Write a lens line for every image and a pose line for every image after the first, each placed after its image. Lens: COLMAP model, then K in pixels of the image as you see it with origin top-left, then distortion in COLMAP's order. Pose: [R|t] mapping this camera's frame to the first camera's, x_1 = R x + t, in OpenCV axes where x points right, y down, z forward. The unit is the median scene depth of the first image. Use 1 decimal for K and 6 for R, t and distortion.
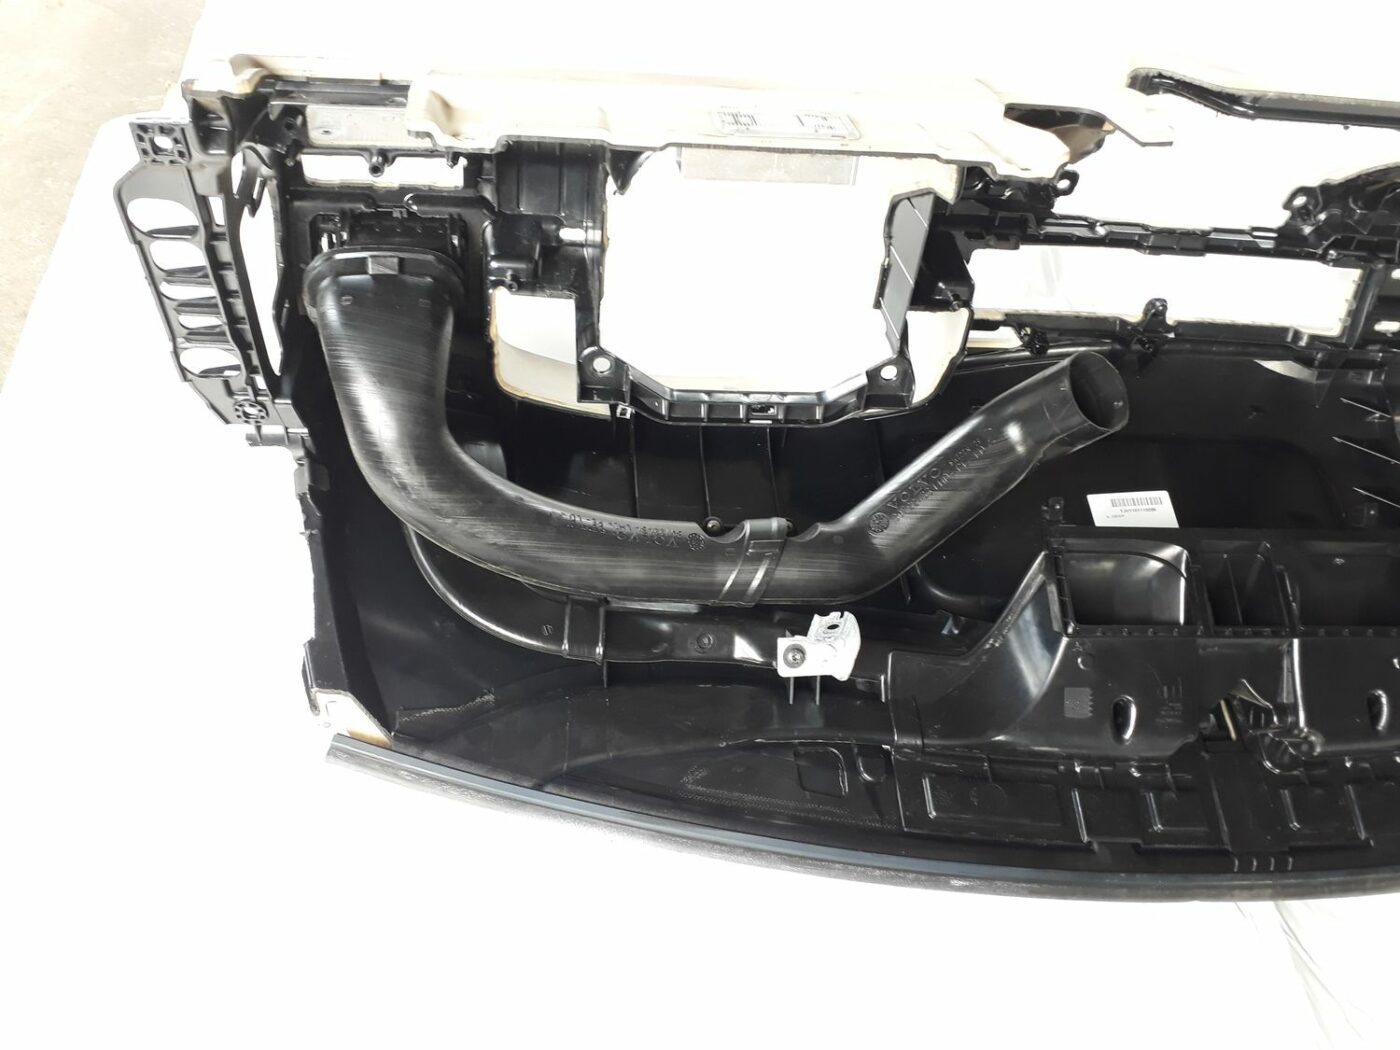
lens RADIAL K [[1095.6, 0, 716.5], [0, 1095.6, 523.2], [0, 0, 1]] dist [0.061158, -0.099429]
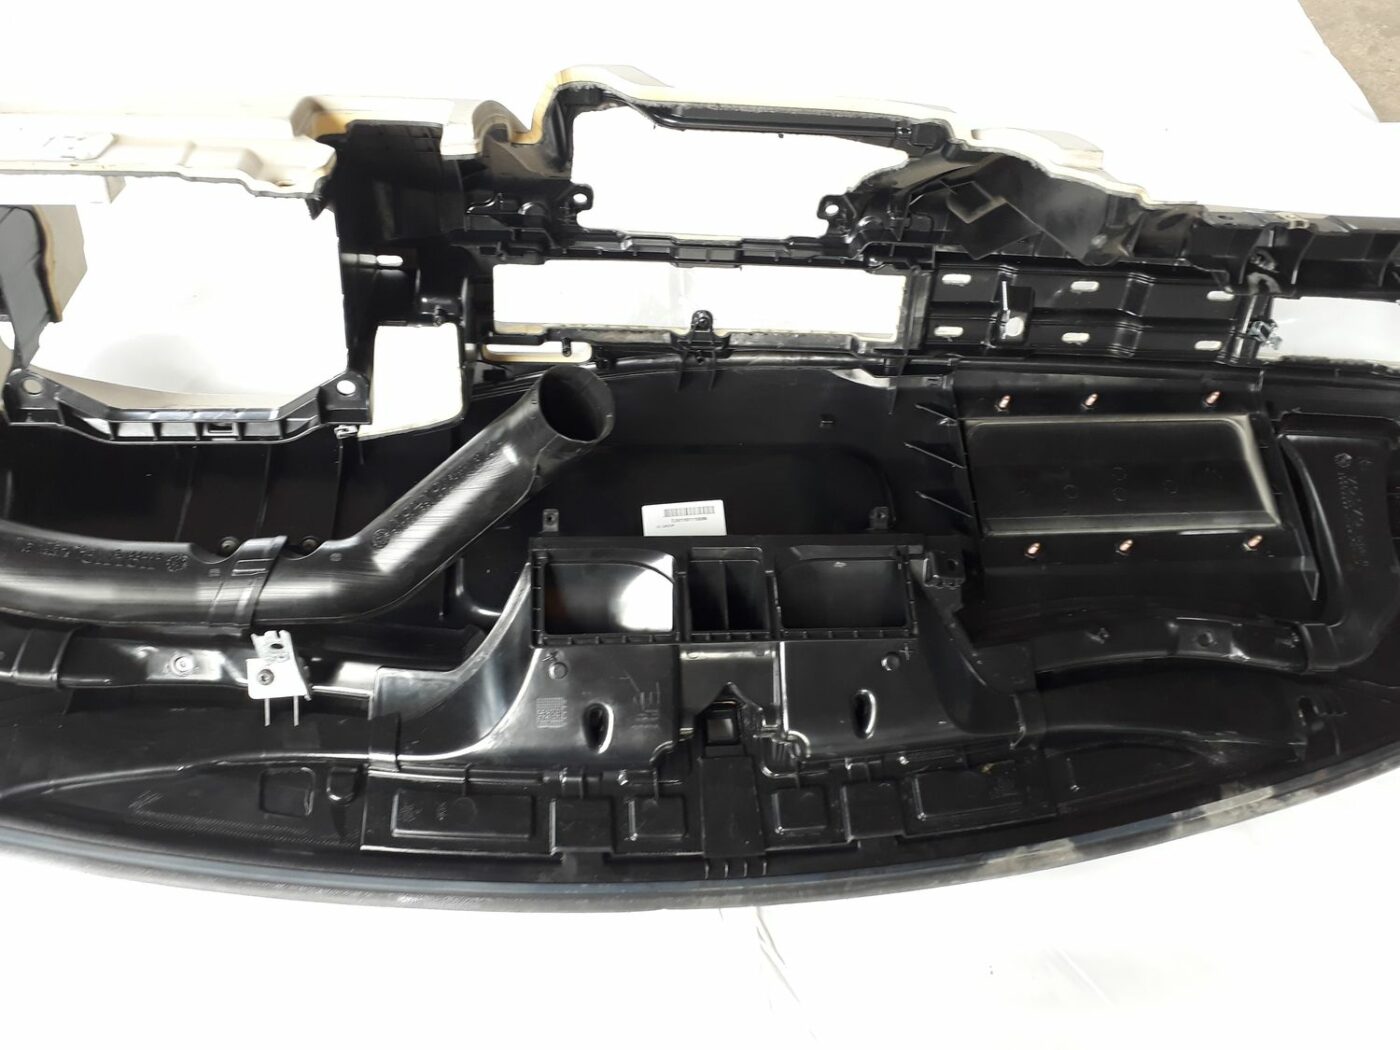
lens RADIAL K [[1095.6, 0, 716.5], [0, 1095.6, 523.2], [0, 0, 1]] dist [0.061158, -0.099429]
pose [[0.999519, -0.027074, 0.015152, 0.468522], [0.027395, 0.999397, -0.021346, 0.016176], [-0.014565, 0.021750, 0.999657, -0.002229]]
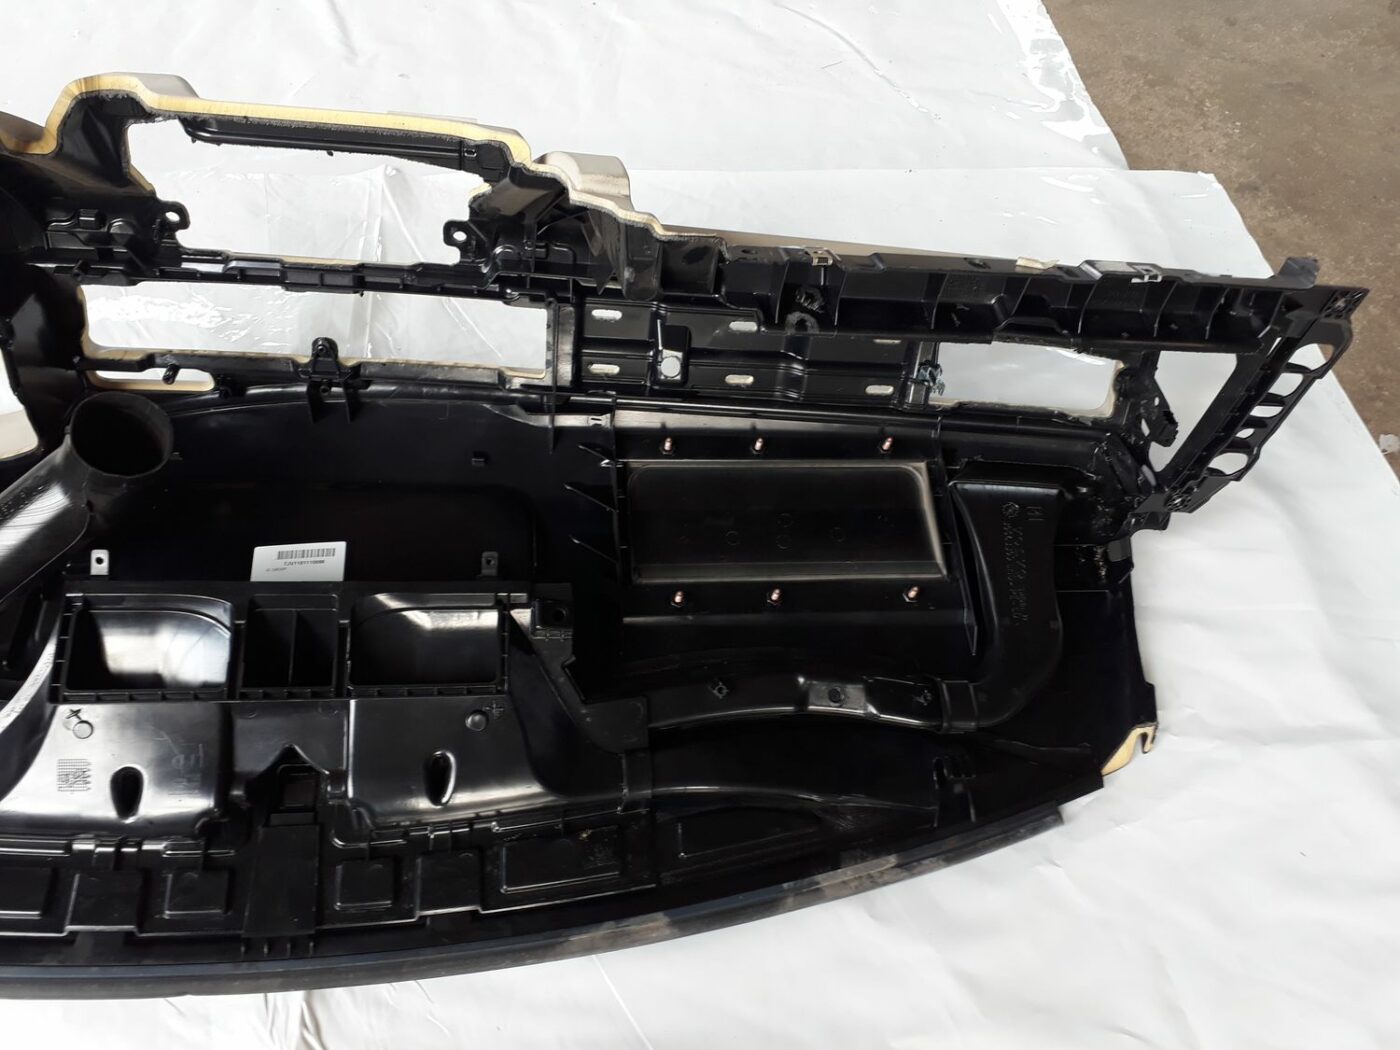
lens RADIAL K [[1094.4, 0, 703.4], [0, 1094.4, 519.2], [0, 0, 1]] dist [0.143605, -0.329015]
pose [[0.998020, -0.010979, 0.061934, 0.791248], [0.014705, 0.998088, -0.060035, 0.015420], [-0.061156, 0.060827, 0.996273, 0.051614]]
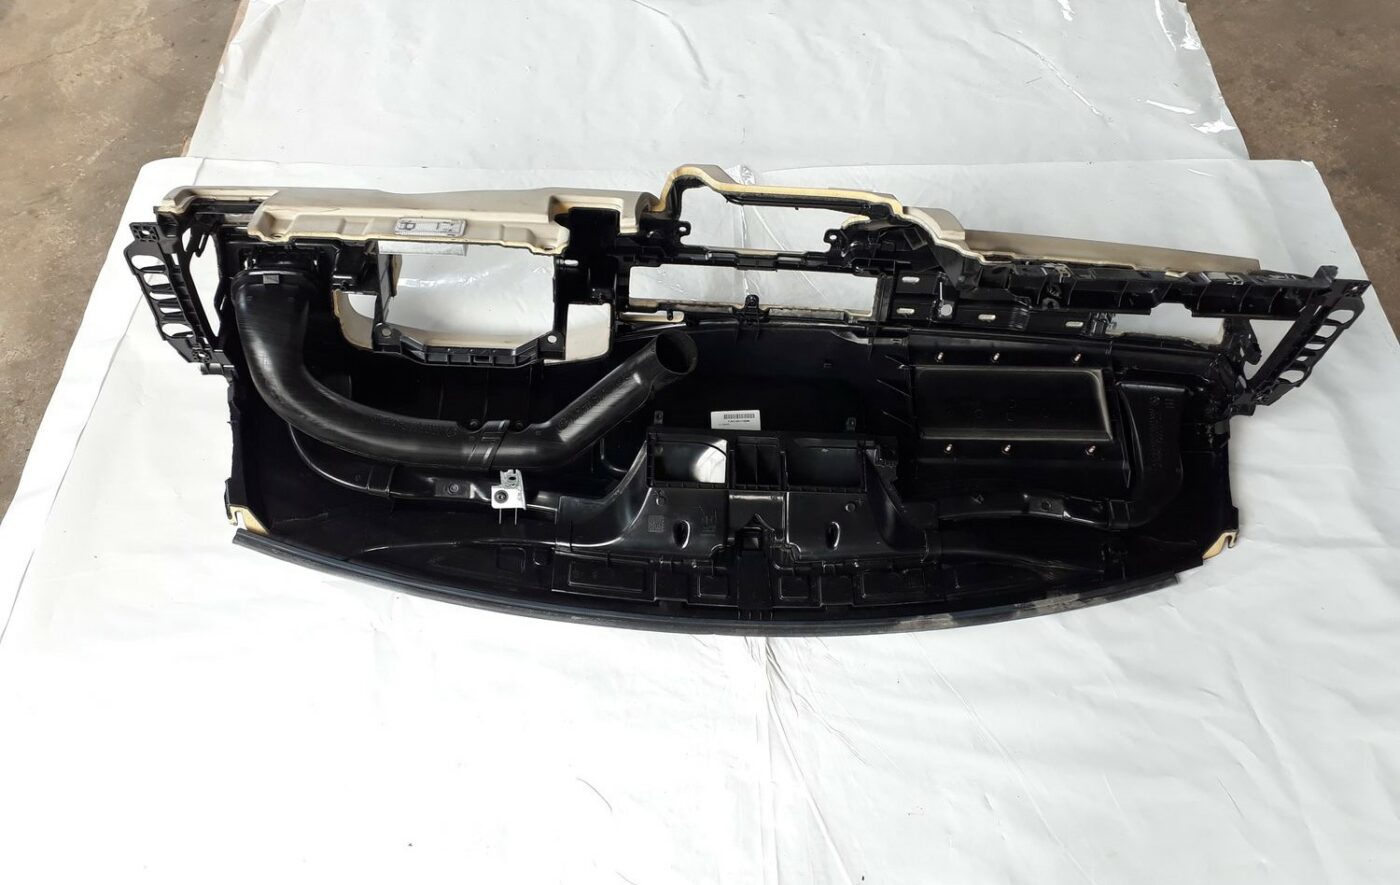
lens RADIAL K [[1077.4, 0, 716.8], [0, 1077.4, 444.4], [0, 0, 1]] dist [0.085759, -0.180719]
pose [[0.998894, 0.015953, -0.044223, 0.503477], [-0.016538, 0.999780, -0.012902, 0.054055], [0.044007, 0.013619, 0.998938, -0.751177]]
